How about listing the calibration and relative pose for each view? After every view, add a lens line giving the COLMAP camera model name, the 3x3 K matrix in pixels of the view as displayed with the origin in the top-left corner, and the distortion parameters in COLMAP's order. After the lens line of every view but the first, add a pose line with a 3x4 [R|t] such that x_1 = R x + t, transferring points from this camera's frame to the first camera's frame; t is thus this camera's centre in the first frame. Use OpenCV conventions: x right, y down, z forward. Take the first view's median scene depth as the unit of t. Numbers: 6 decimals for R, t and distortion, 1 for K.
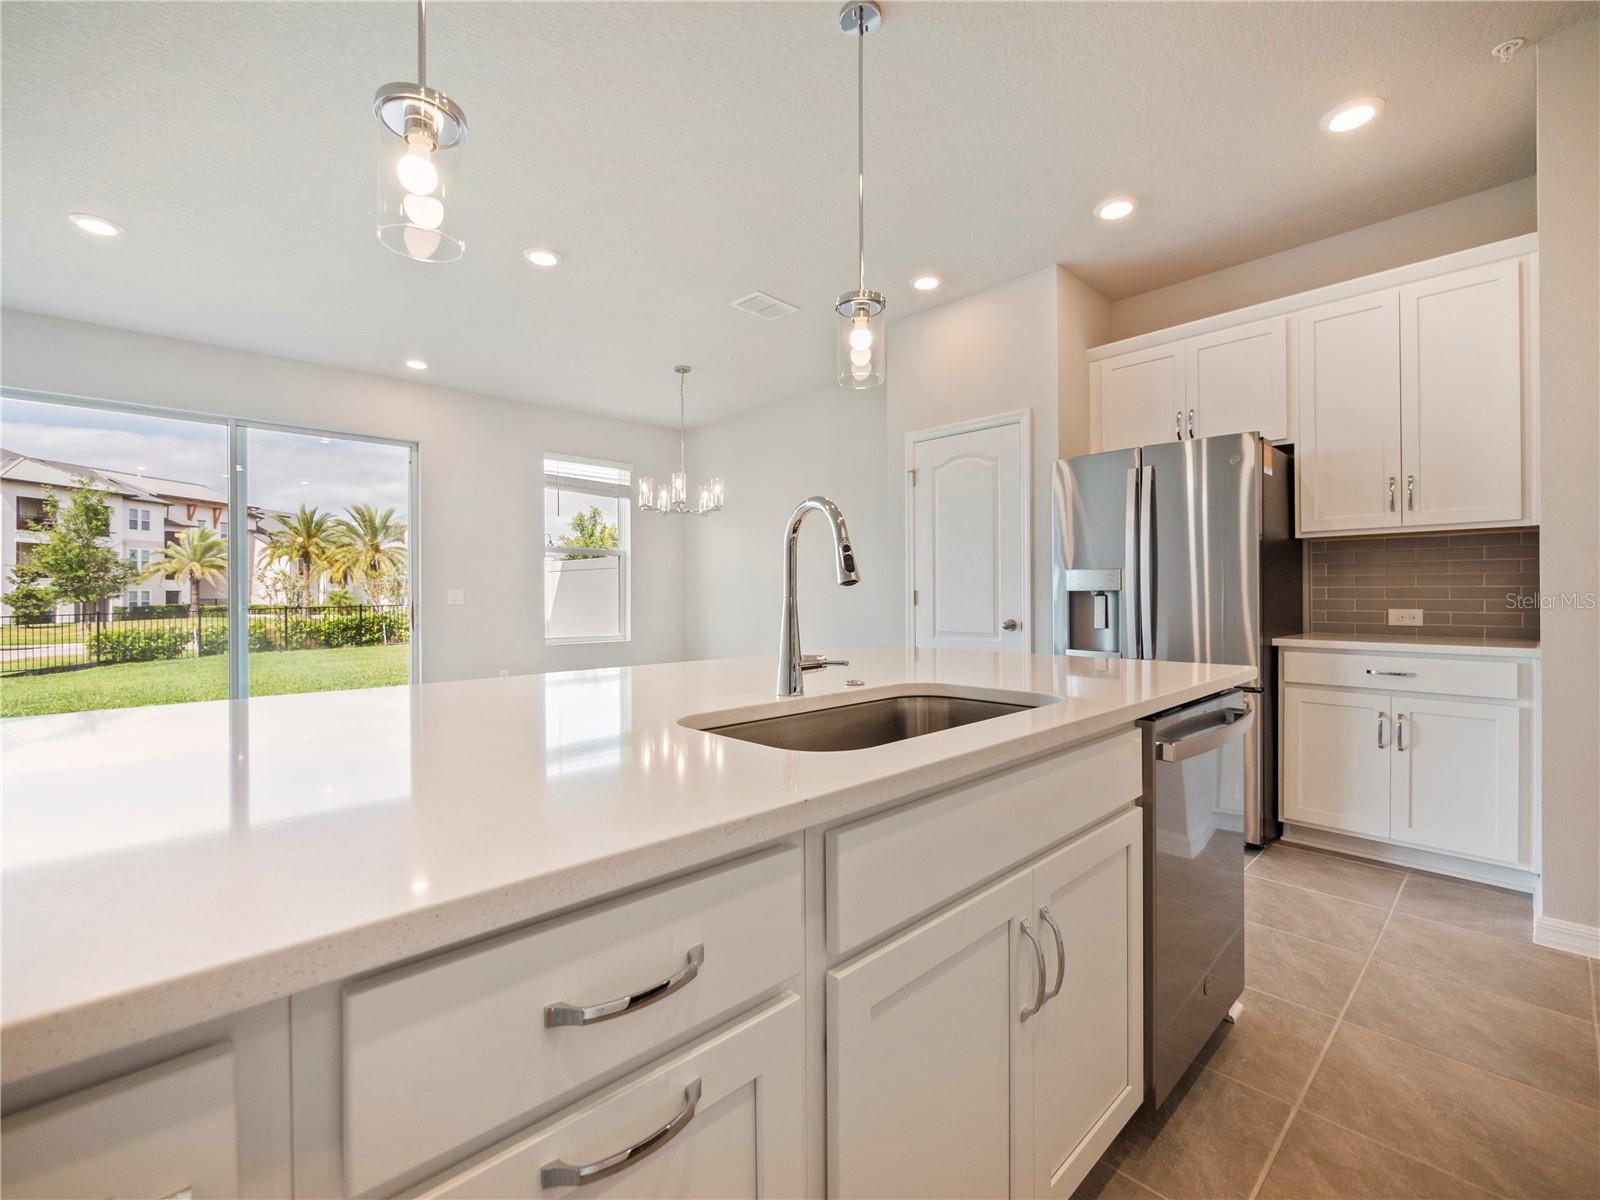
lens RADIAL K [[698.5, 0, 788.7], [0, 698.5, 590.5], [0, 0, 1]] dist [-0.002786, -0.000433]
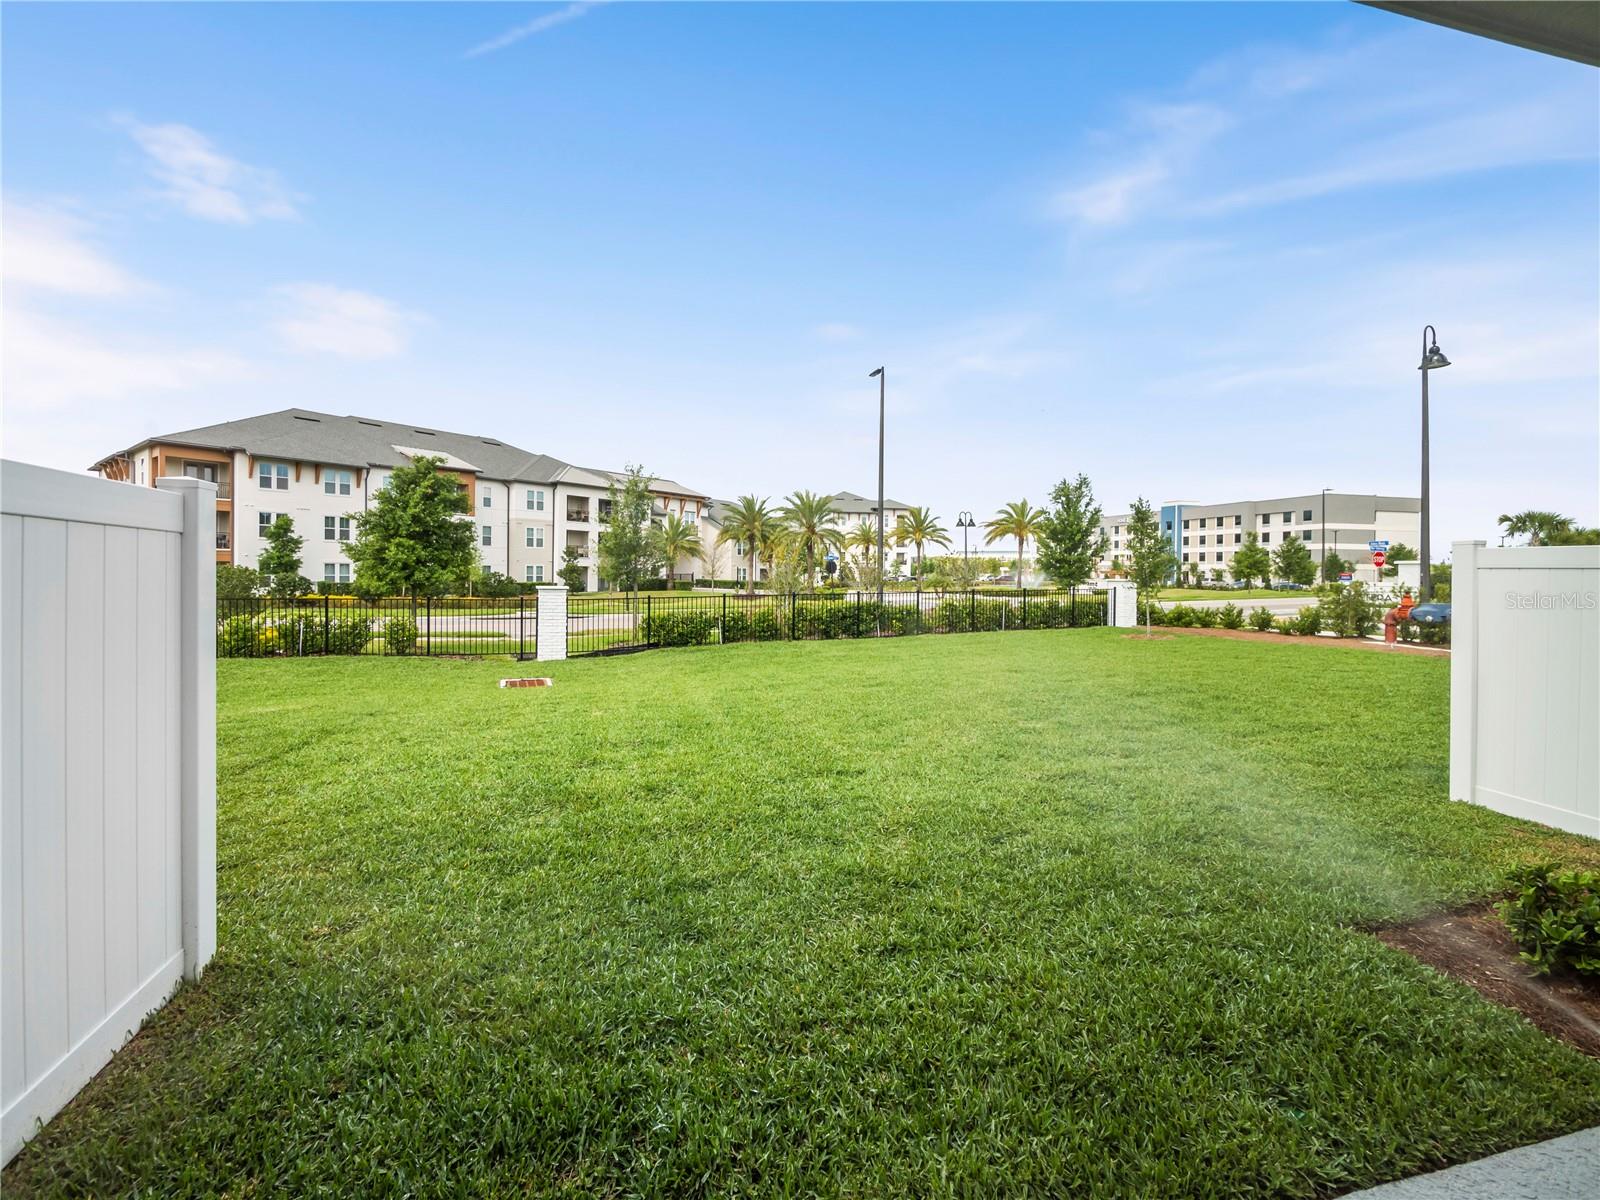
lens RADIAL K [[687.3, 0, 791.9], [0, 687.3, 574.4], [0, 0, 1]] dist [-0.003722, -0.000216]
pose [[0.871996, 0.015105, -0.489279, -1.465772], [-0.010741, 0.999874, 0.011725, -0.069322], [0.489394, -0.004969, 0.872048, 1.034074]]
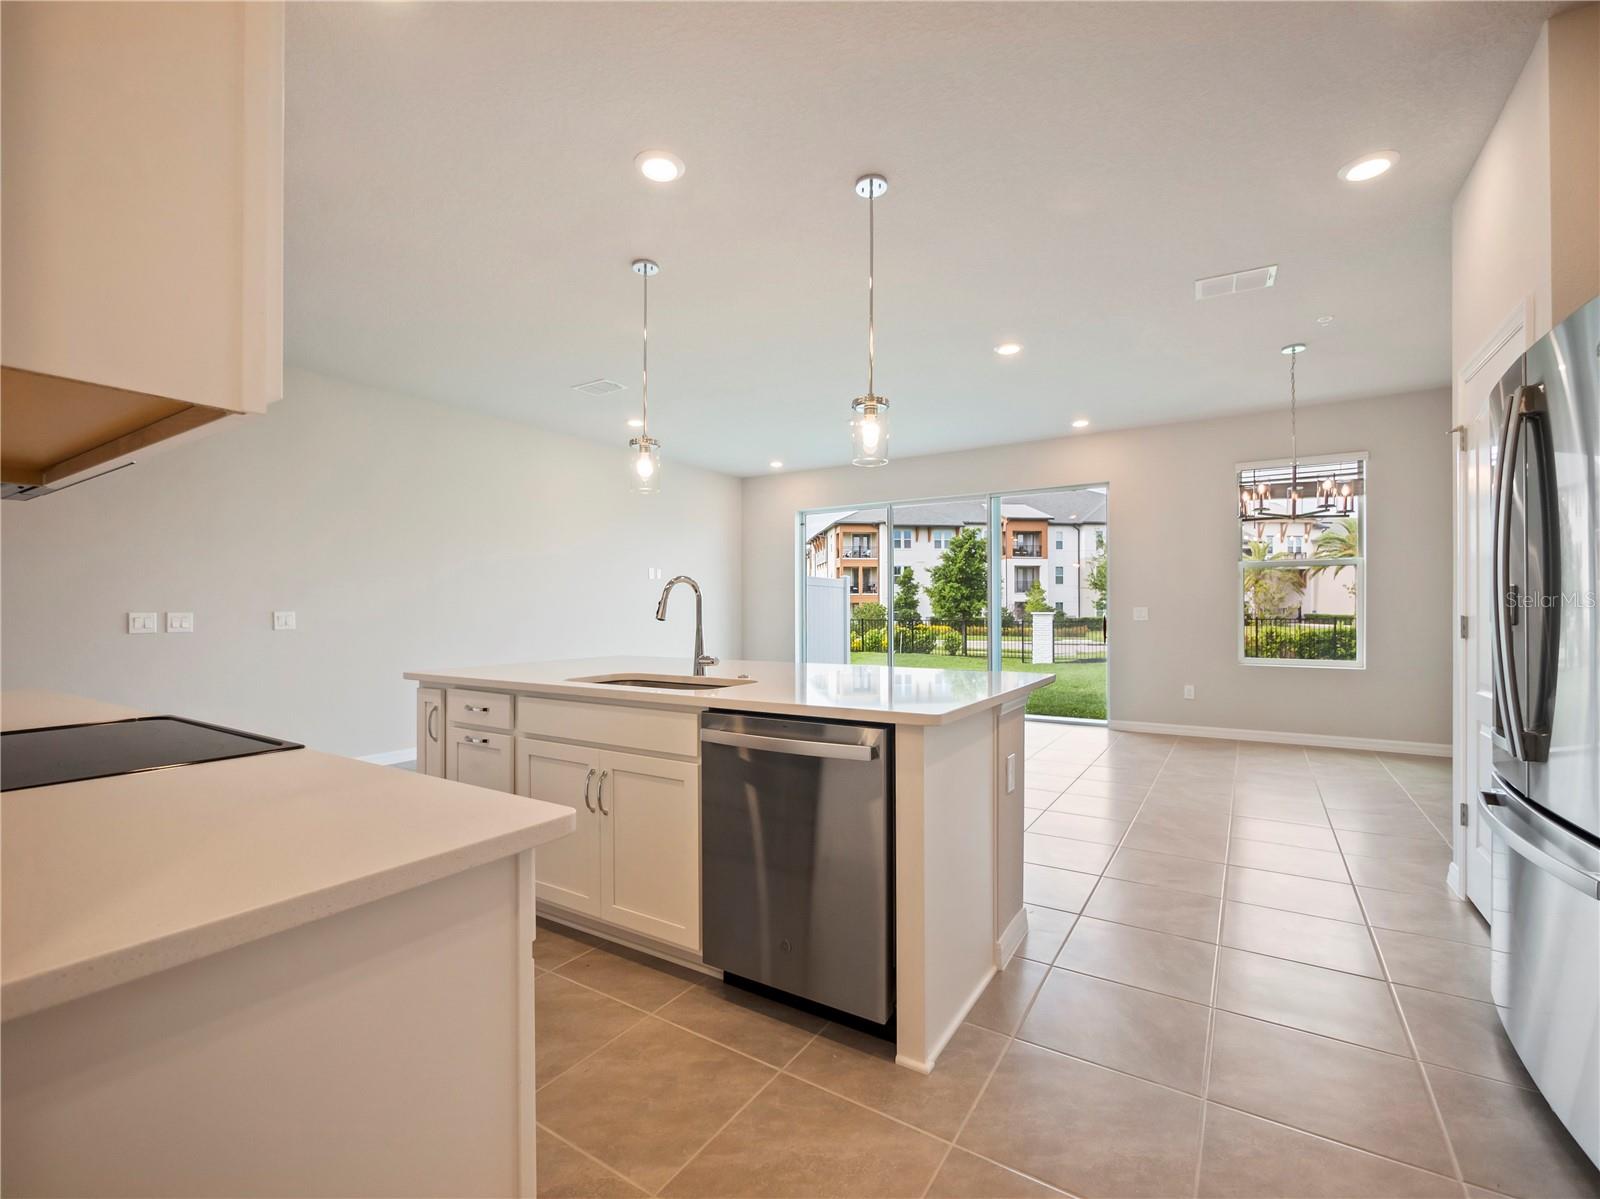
lens RADIAL K [[705.4, 0, 795.7], [0, 705.4, 603.9], [0, 0, 1]] dist [-0.001265, -0.000113]
pose [[0.248091, -0.002545, -0.968733, 0.773607], [0.009205, 0.999958, -0.000270, -0.018791], [0.968693, -0.008851, 0.248104, 0.300750]]
